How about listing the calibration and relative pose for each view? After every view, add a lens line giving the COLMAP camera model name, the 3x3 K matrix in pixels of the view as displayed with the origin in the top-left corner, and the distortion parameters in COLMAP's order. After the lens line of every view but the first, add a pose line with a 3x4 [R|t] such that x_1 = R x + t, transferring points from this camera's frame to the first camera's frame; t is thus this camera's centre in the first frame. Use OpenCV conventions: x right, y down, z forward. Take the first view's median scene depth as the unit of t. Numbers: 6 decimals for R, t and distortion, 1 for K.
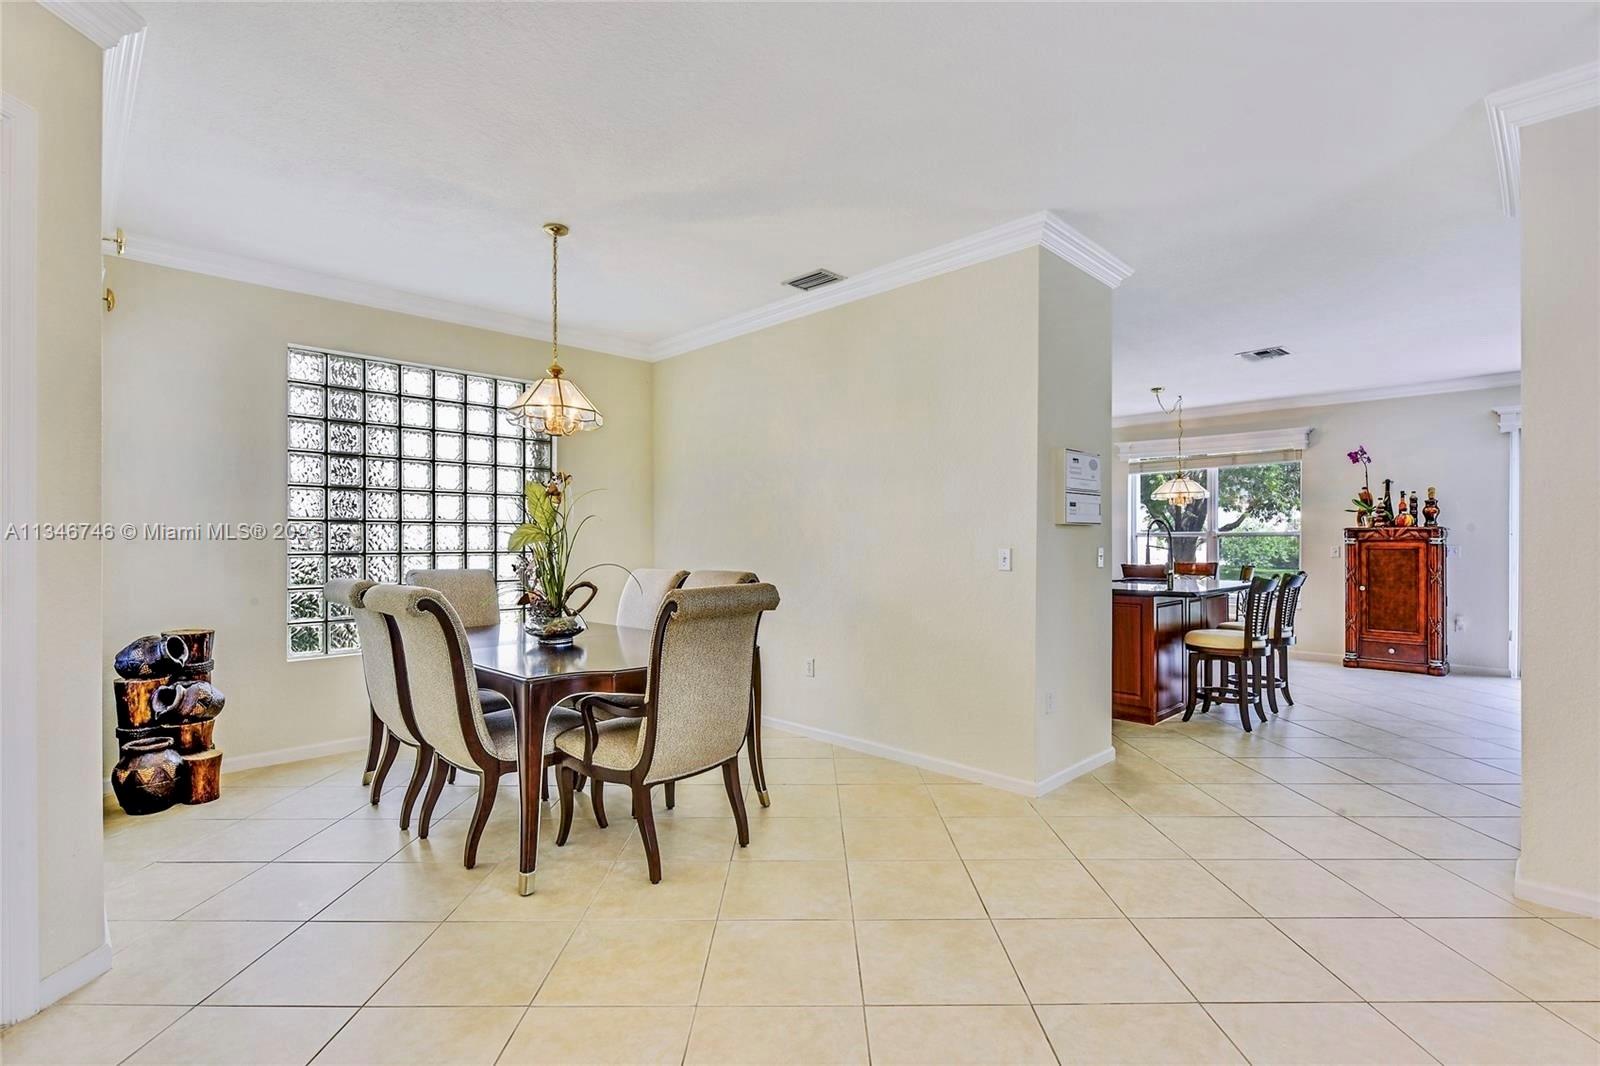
lens RADIAL K [[731.4, 0, 796.4], [0, 731.4, 542.4], [0, 0, 1]] dist [0.001888, 0.000225]
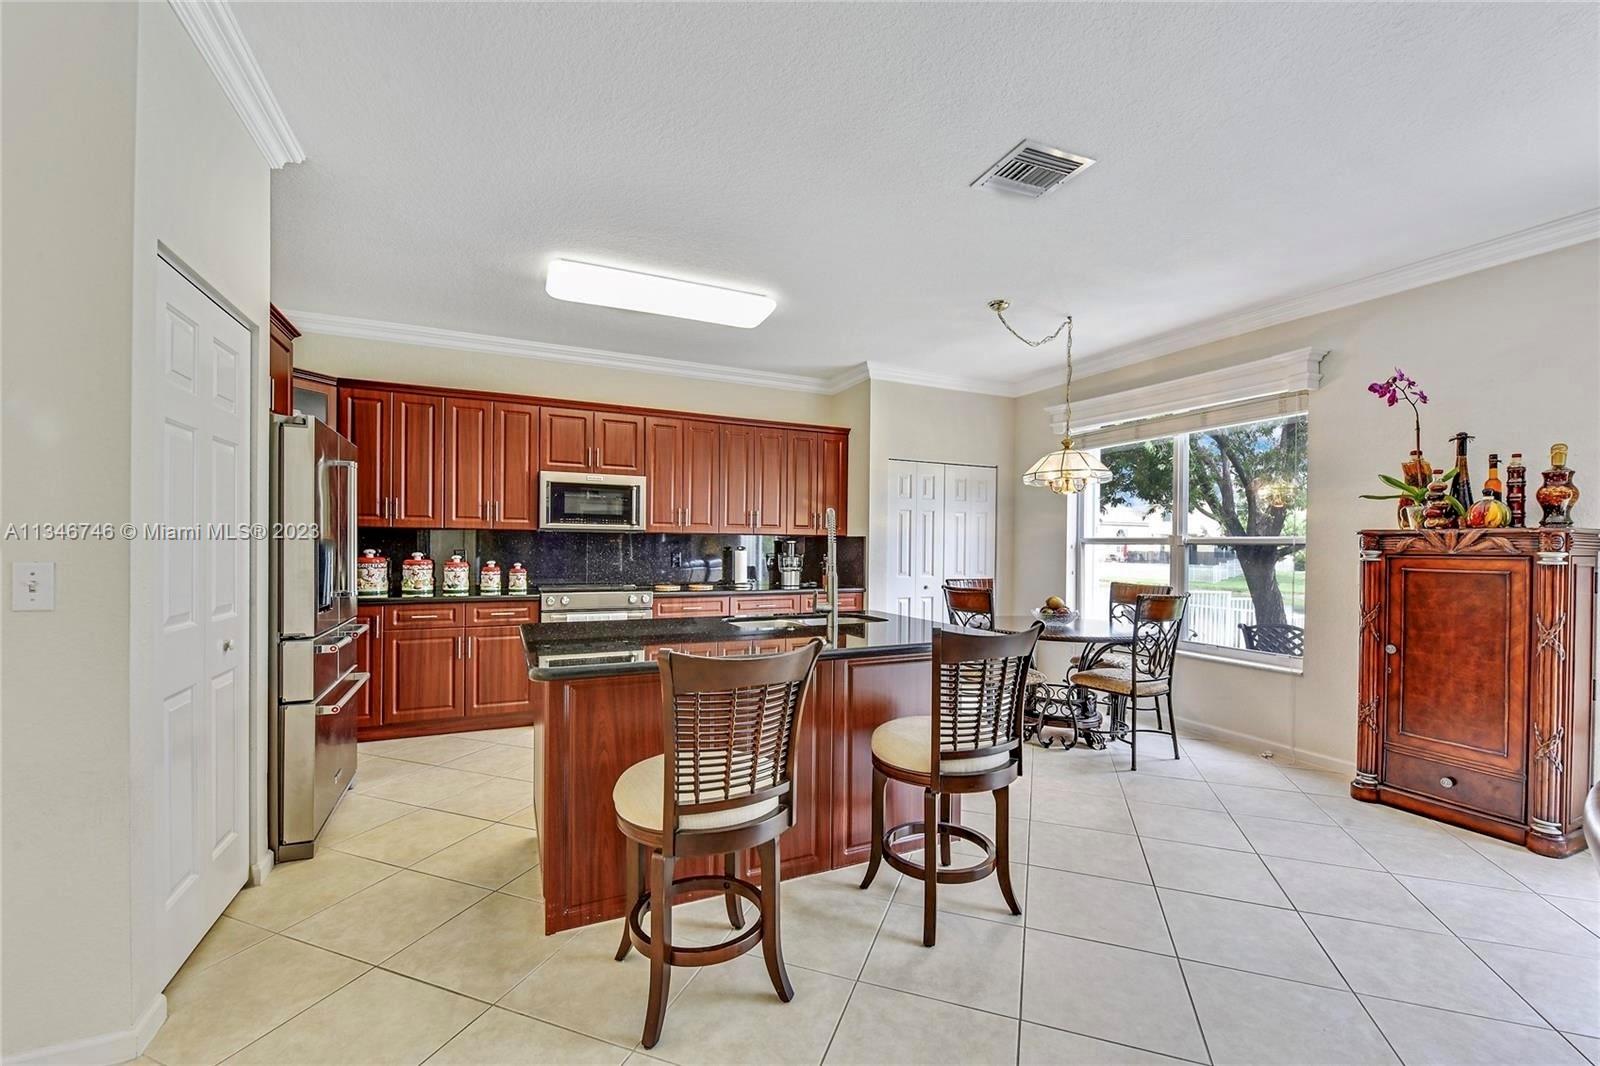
lens RADIAL K [[651.2, 0, 814.6], [0, 651.2, 551.1], [0, 0, 1]] dist [0.010151, -0.002309]
pose [[0.947262, 0.009741, -0.320311, 0.546168], [-0.007783, 0.999942, 0.007390, -0.005791], [0.320365, -0.004507, 0.947283, 0.446306]]
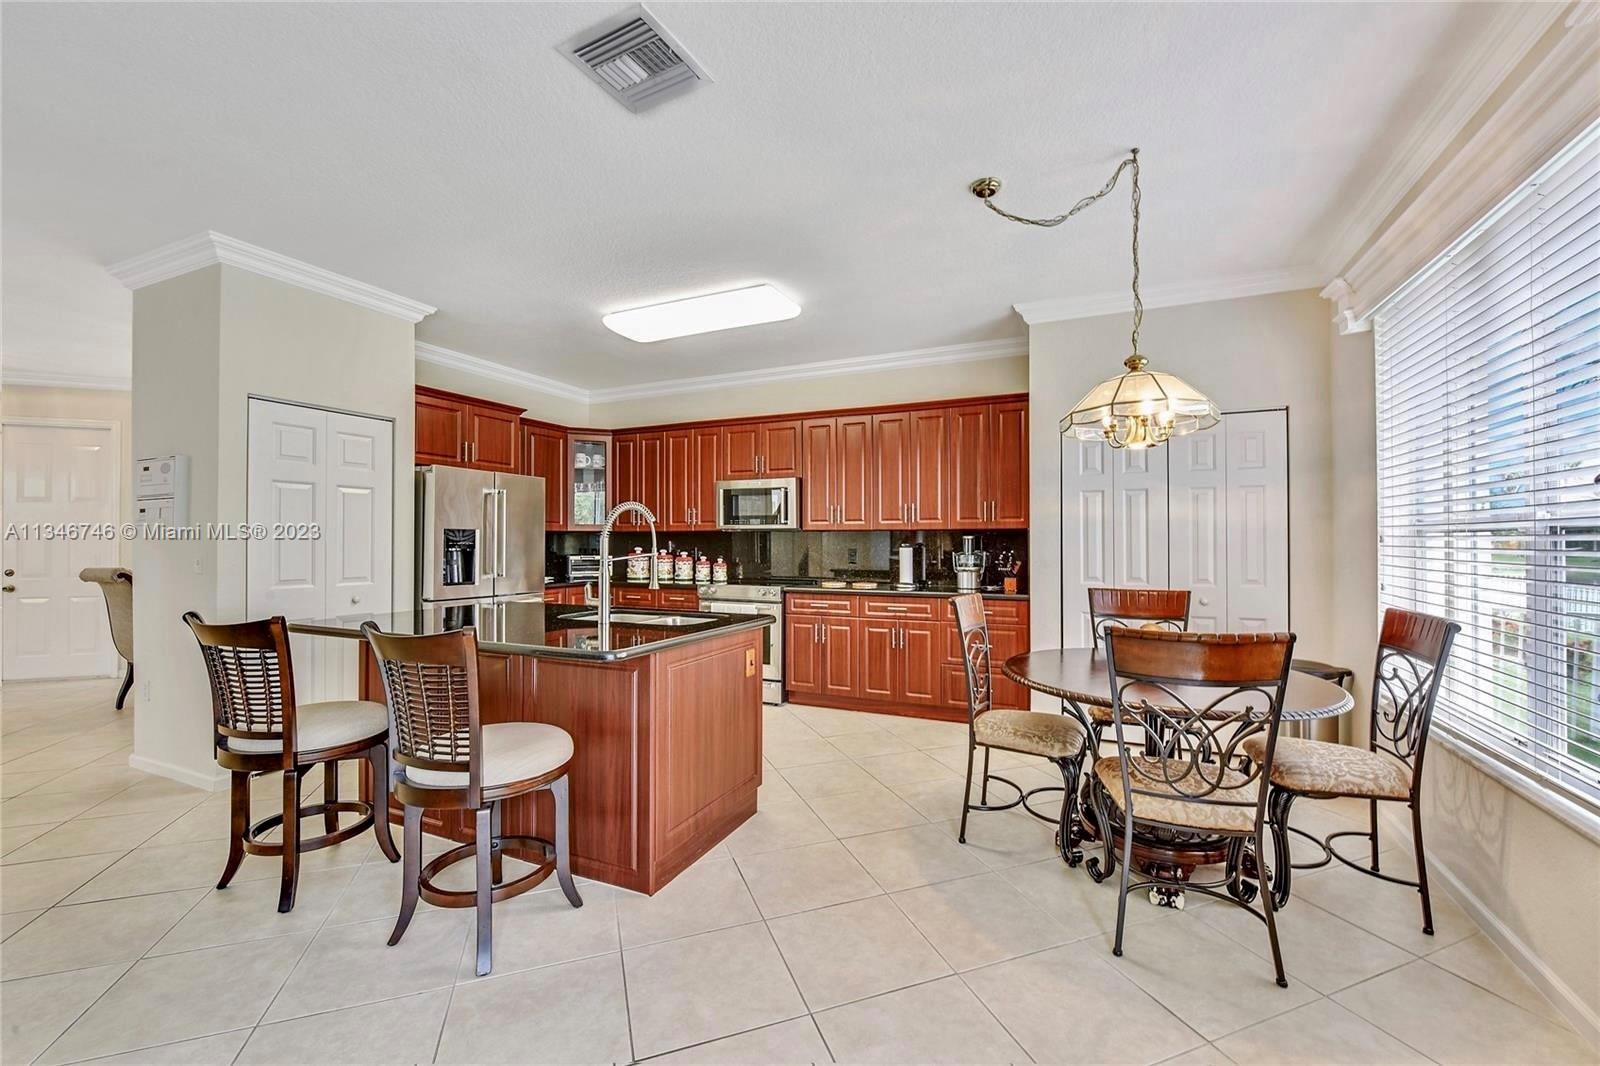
lens RADIAL K [[651.2, 0, 823.4], [0, 651.2, 534.6], [0, 0, 1]] dist [0.010151, -0.002309]
pose [[0.369703, -0.012449, -0.929067, 0.846119], [0.000191, 0.999911, -0.013322, -0.004653], [0.929150, 0.004747, 0.369672, 0.811186]]
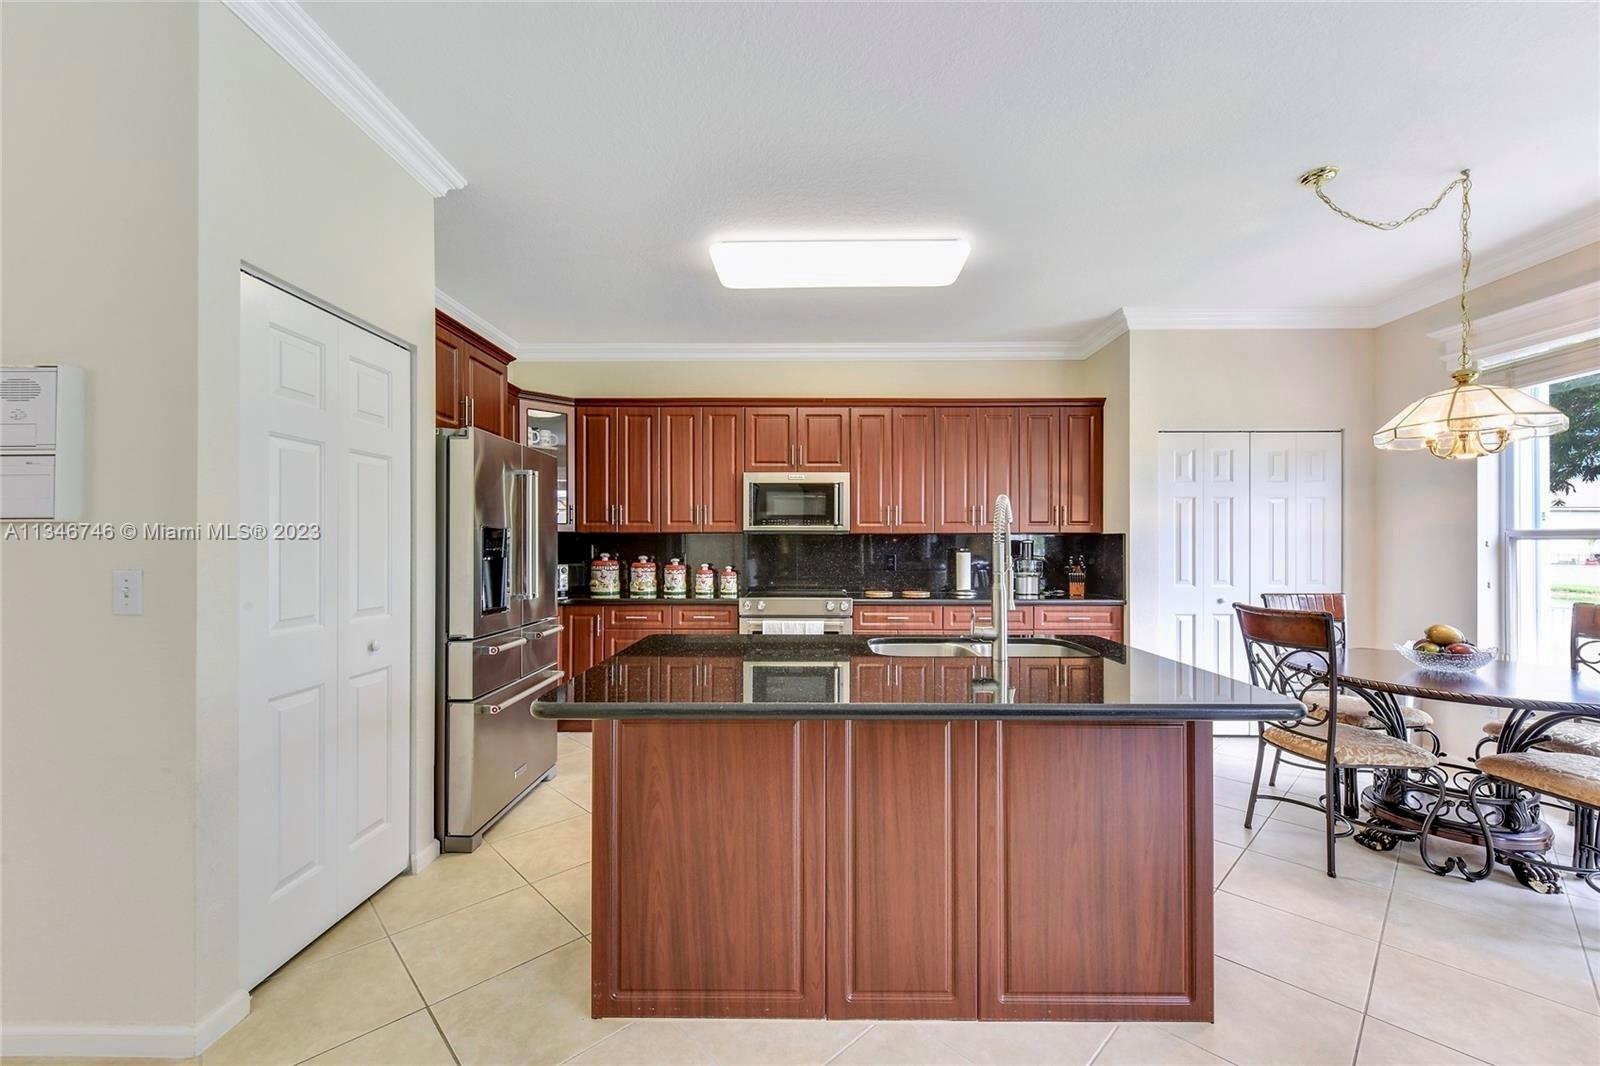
lens RADIAL K [[651.2, 0, 808.9], [0, 651.2, 544.1], [0, 0, 1]] dist [0.010151, -0.002309]
pose [[0.713242, -0.002987, -0.700912, 0.569456], [0.001061, 0.999994, -0.003182, -0.006614], [0.700917, 0.001526, 0.713241, 0.568365]]
